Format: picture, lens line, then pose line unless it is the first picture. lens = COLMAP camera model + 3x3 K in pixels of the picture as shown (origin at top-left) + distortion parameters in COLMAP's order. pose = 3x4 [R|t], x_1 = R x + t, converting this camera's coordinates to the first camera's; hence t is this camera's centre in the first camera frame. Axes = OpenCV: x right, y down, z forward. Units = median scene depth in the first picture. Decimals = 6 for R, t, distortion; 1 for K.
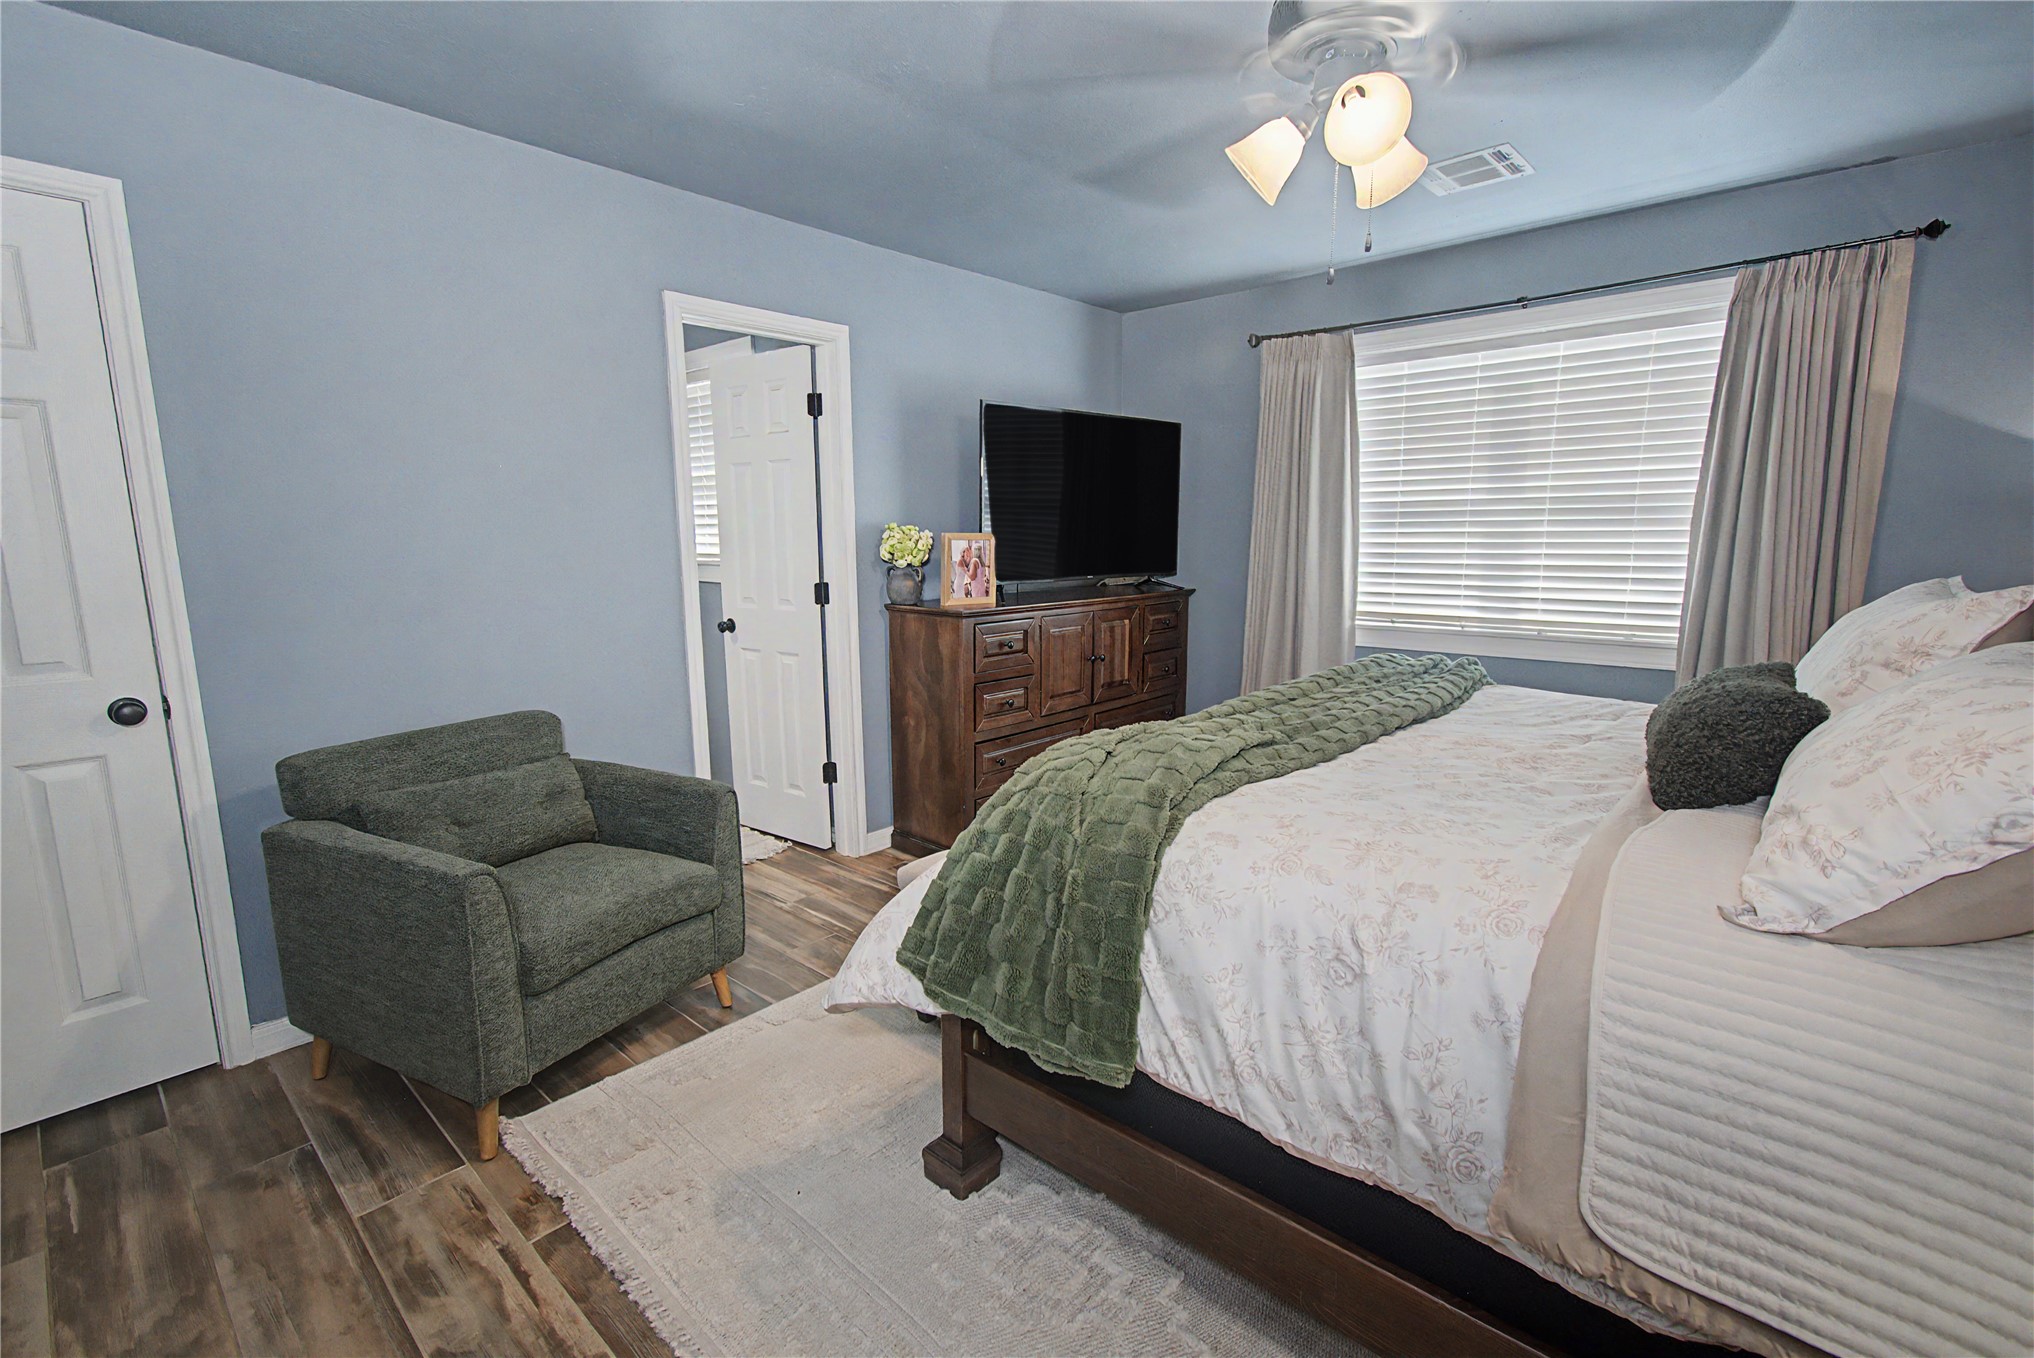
lens RADIAL K [[909.6, 0, 1022.2], [0, 909.6, 667.4], [0, 0, 1]] dist [0.002380, 0.000619]
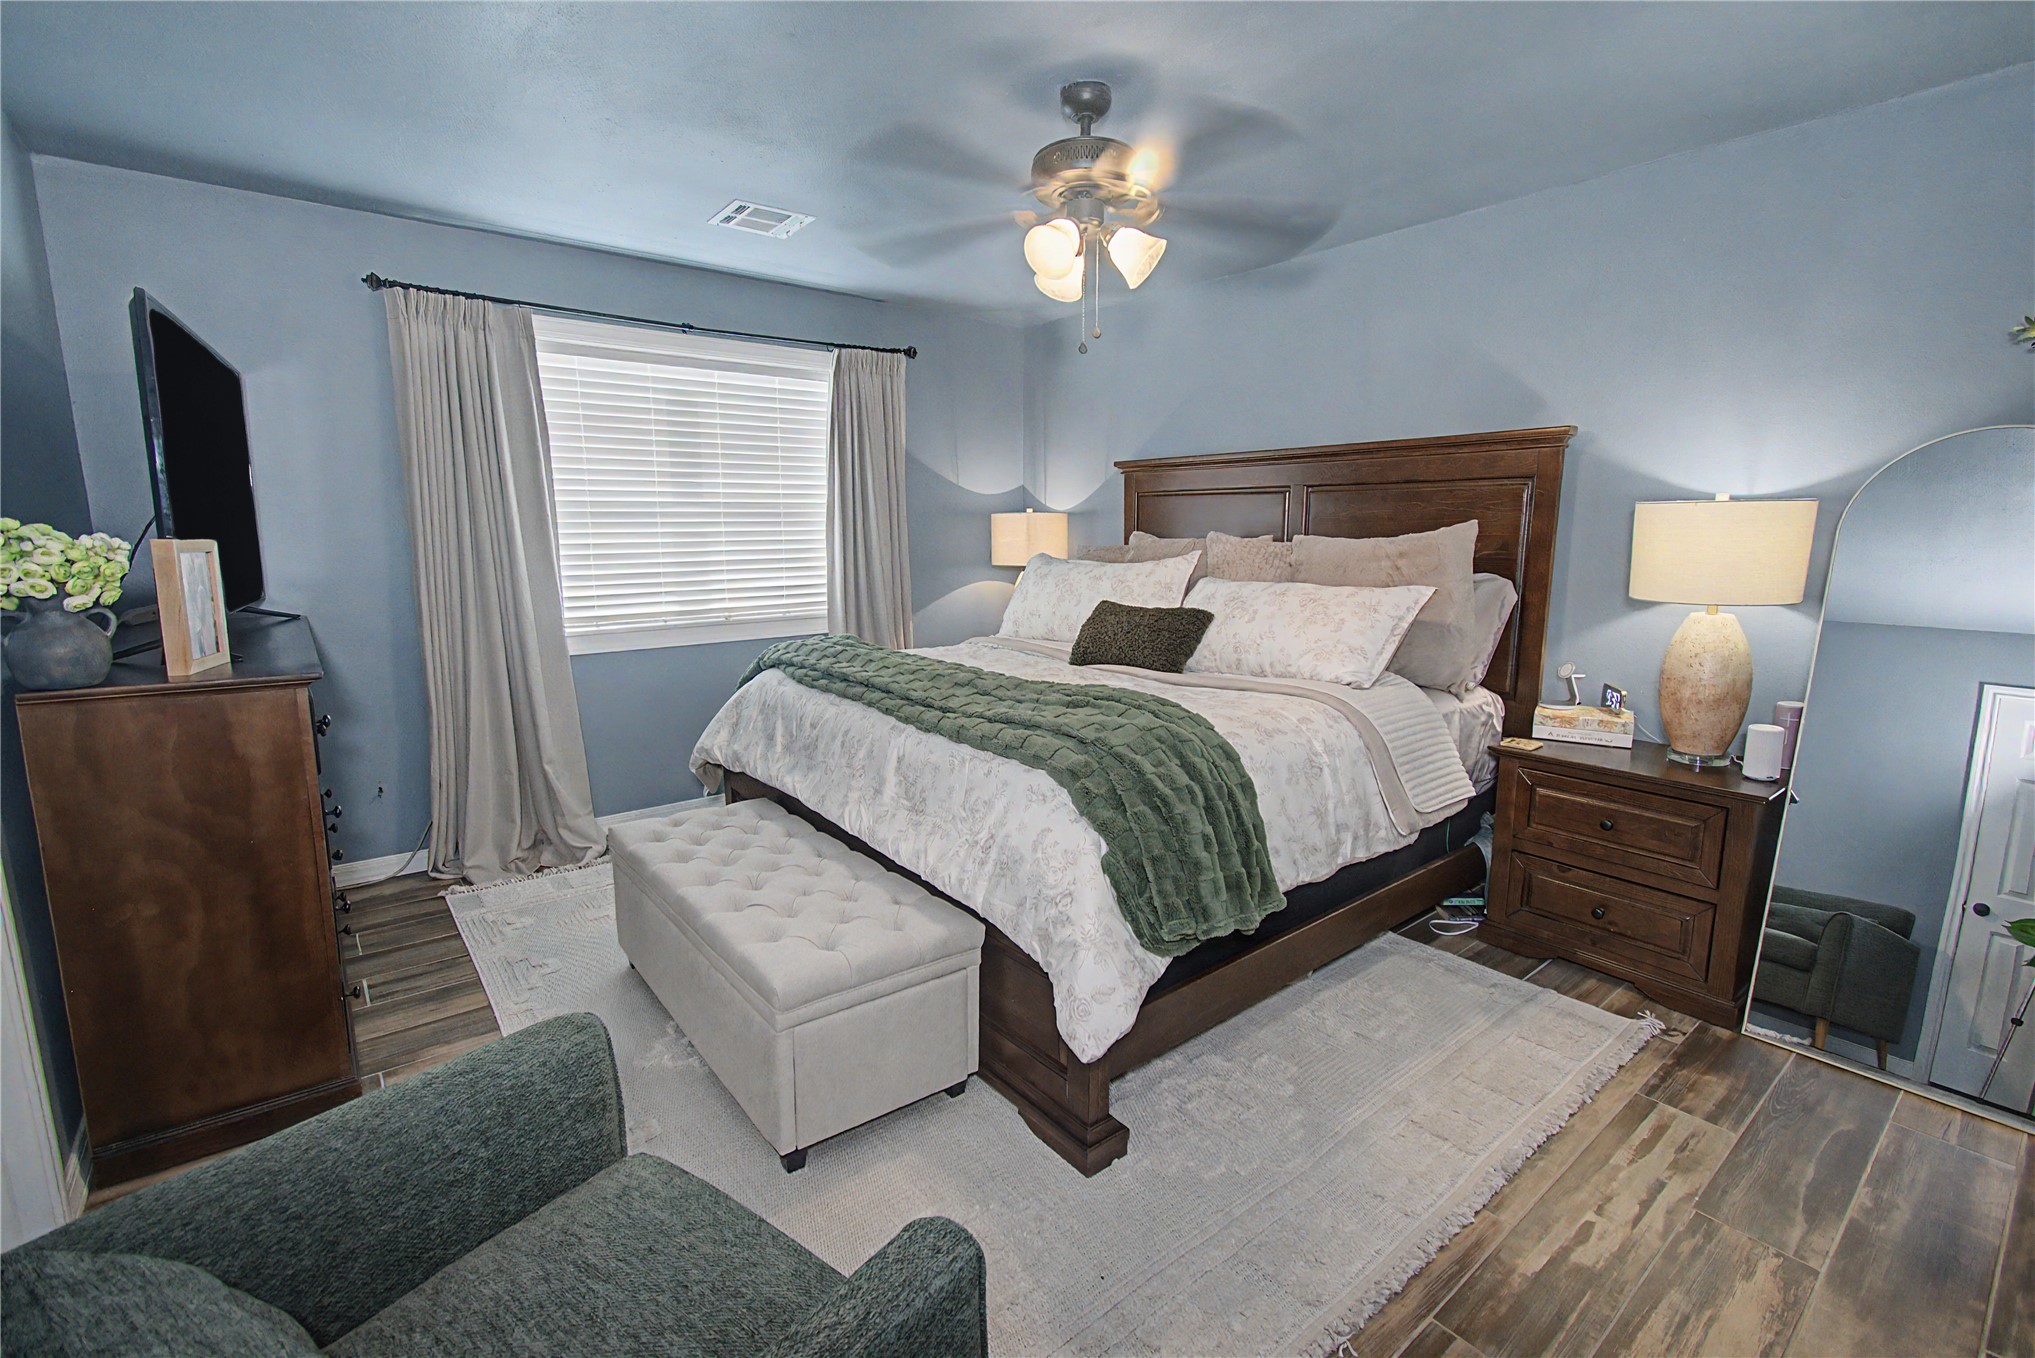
lens RADIAL K [[910.1, 0, 1017.7], [0, 910.1, 678.4], [0, 0, 1]] dist [0.002380, 0.000619]
pose [[0.163284, -0.160159, 0.973492, -0.528401], [0.141498, 0.980336, 0.137551, -0.070209], [-0.976379, 0.115287, 0.182736, 0.427027]]
